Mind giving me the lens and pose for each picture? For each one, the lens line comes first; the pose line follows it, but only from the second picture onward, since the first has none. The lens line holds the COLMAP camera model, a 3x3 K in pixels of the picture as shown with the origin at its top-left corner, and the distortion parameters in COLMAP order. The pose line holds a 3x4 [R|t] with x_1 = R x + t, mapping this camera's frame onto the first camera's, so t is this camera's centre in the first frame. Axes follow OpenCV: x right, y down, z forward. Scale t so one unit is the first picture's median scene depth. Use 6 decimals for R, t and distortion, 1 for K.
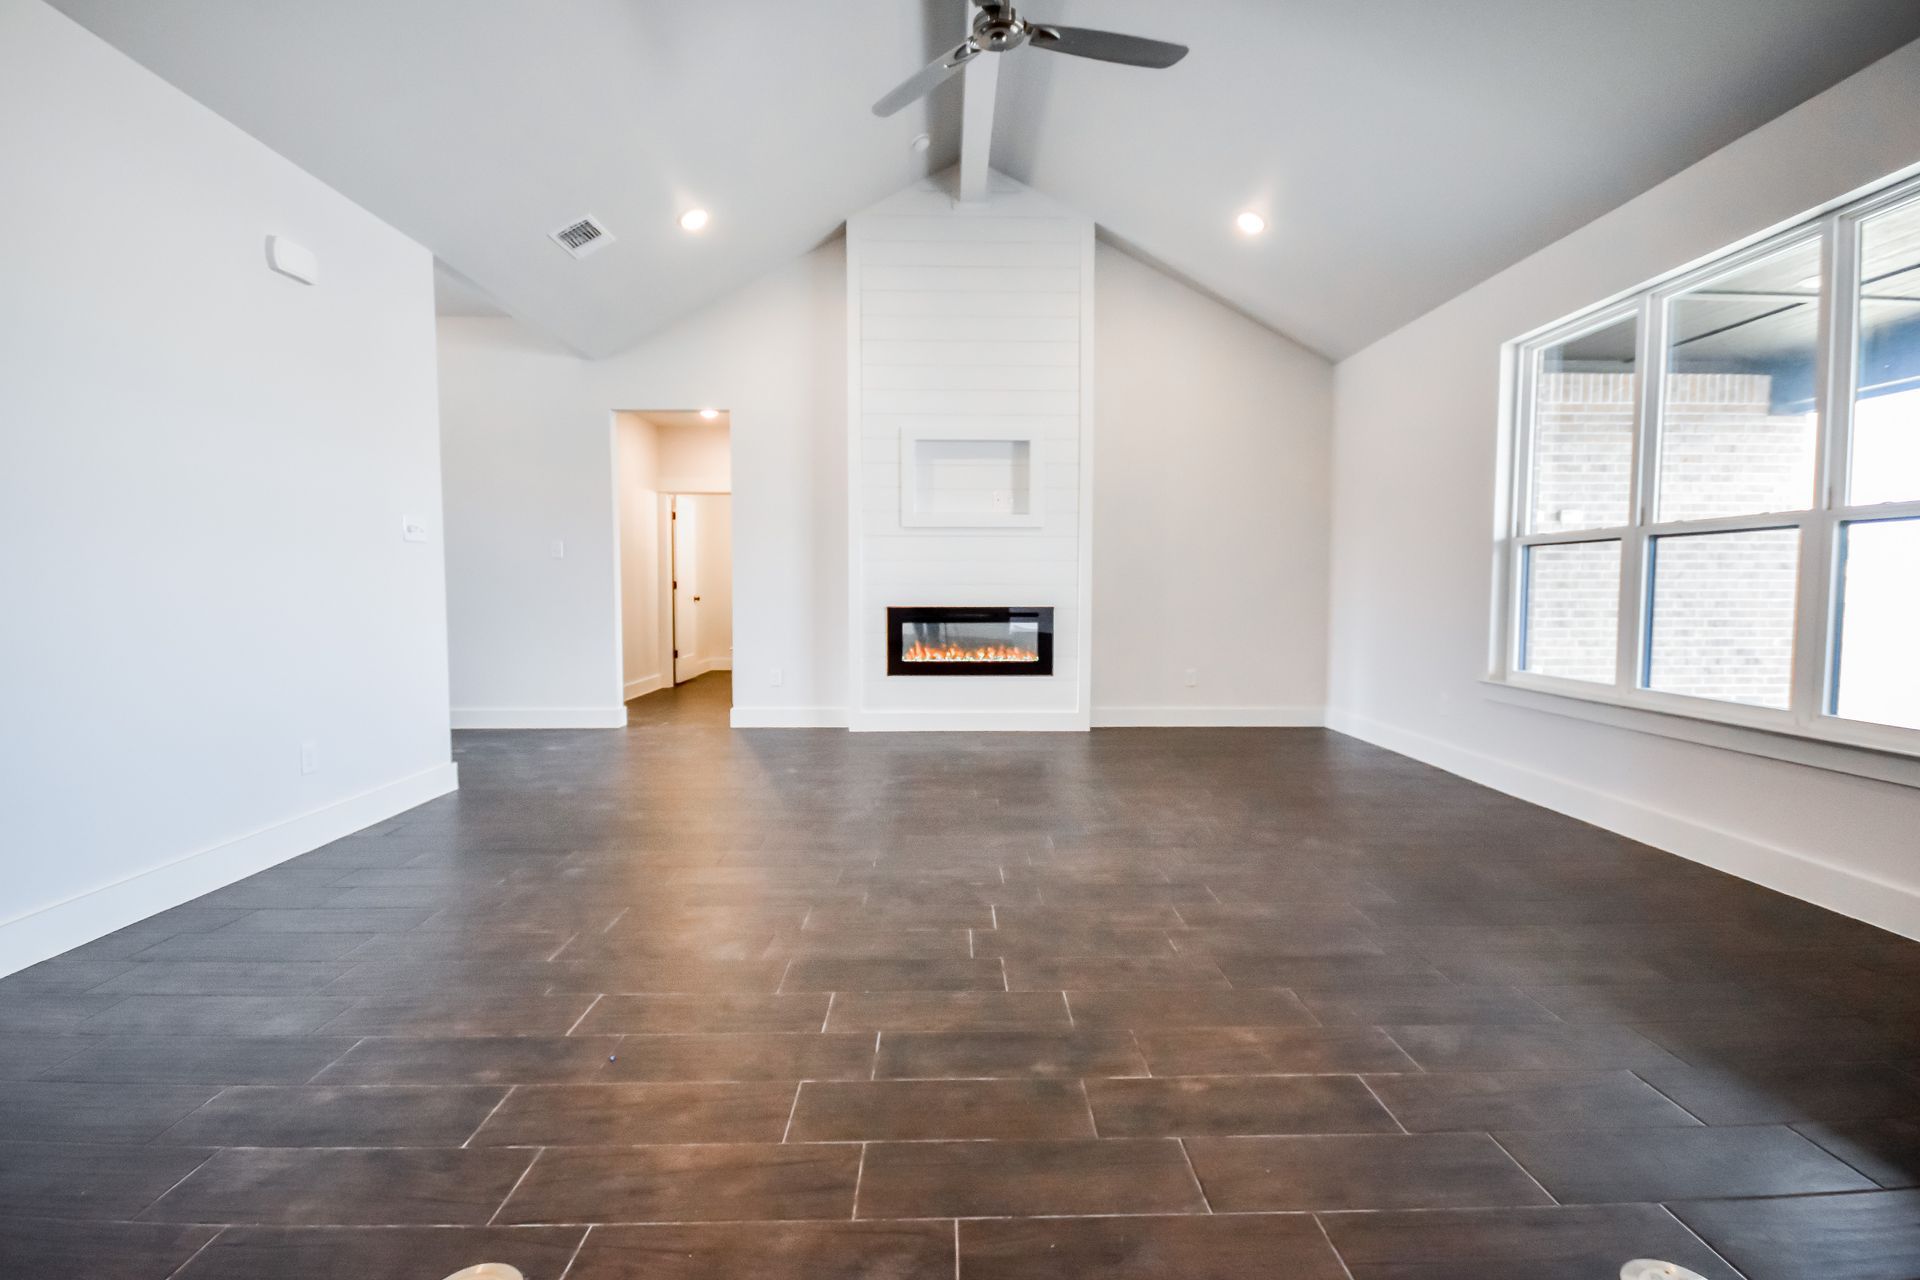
lens RADIAL K [[844.0, 0, 968.6], [0, 844.0, 636.7], [0, 0, 1]] dist [-0.001215, -0.000362]
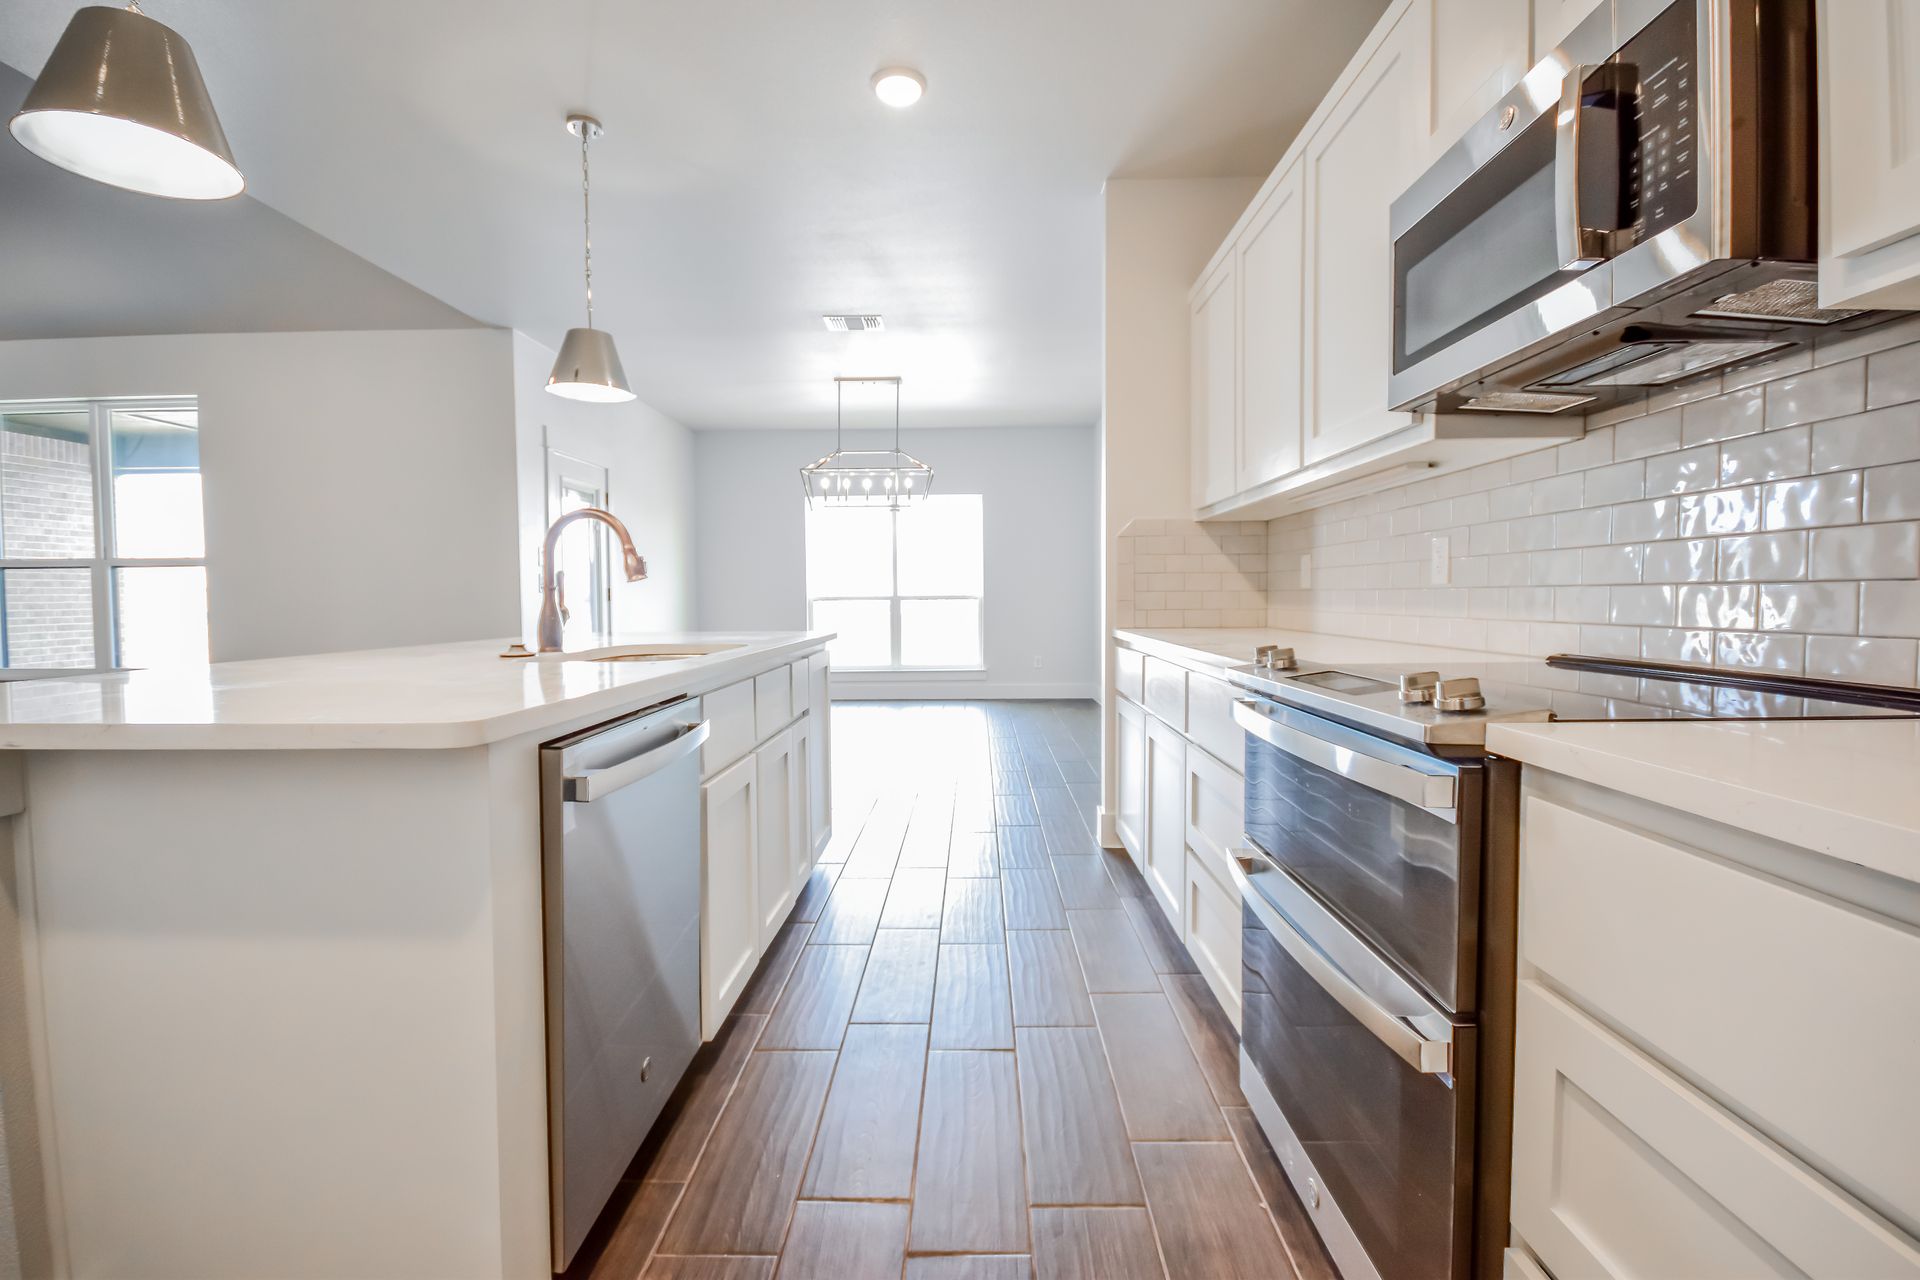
lens RADIAL K [[862.8, 0, 961.1], [0, 862.8, 634.1], [0, 0, 1]] dist [0.011421, -0.013088]
pose [[0.056660, -0.043597, 0.997441, -0.378370], [0.061616, 0.997294, 0.040090, 0.027082], [-0.996490, 0.059187, 0.059193, -0.481221]]
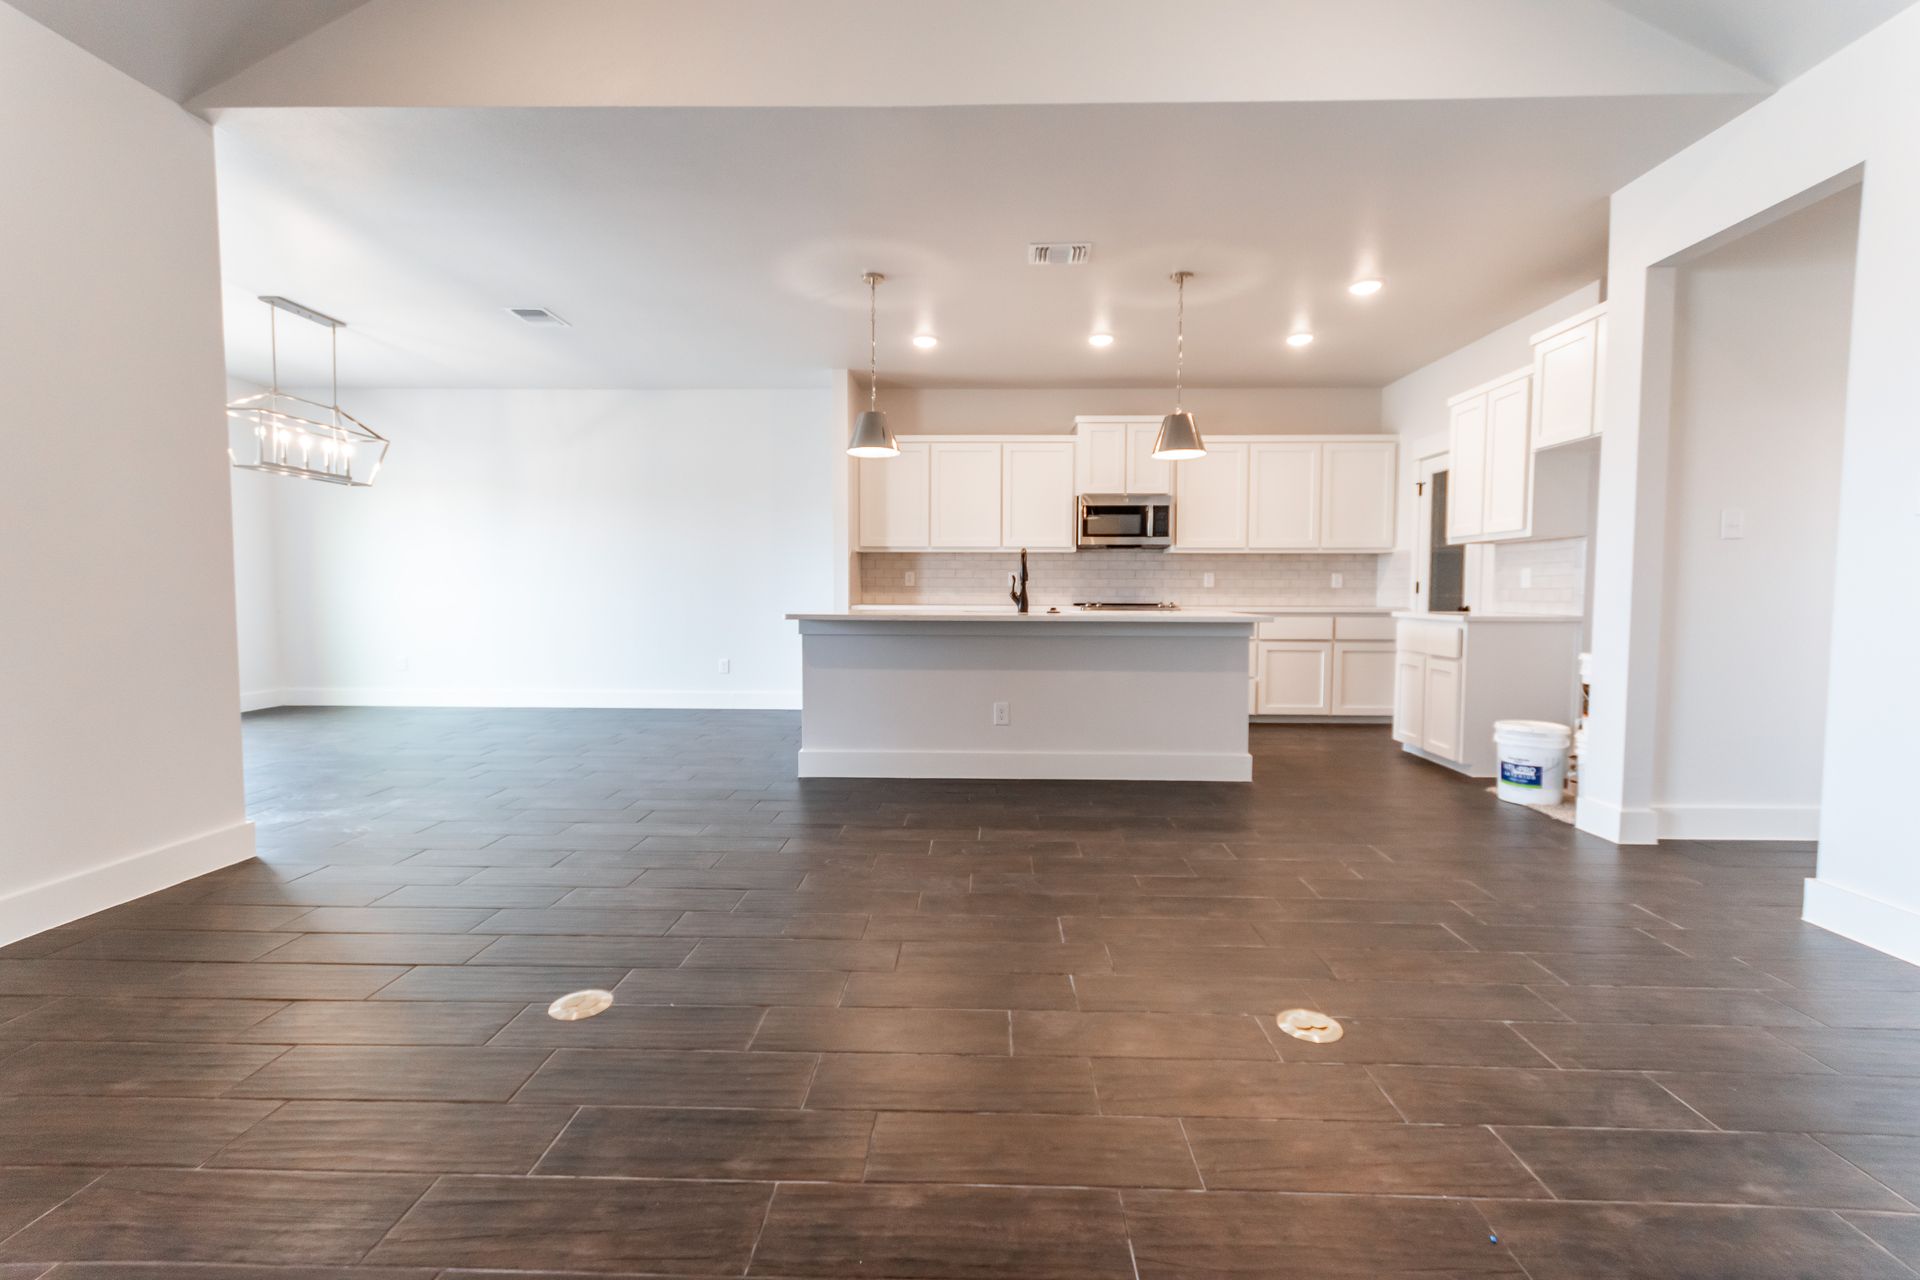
lens RADIAL K [[823.7, 0, 970.8], [0, 823.7, 642.7], [0, 0, 1]] dist [0.001293, -0.000184]
pose [[-0.998644, -0.011960, 0.050670, -0.001121], [-0.005717, 0.992562, 0.121606, -0.028164], [-0.051748, 0.121151, -0.991284, 0.507600]]
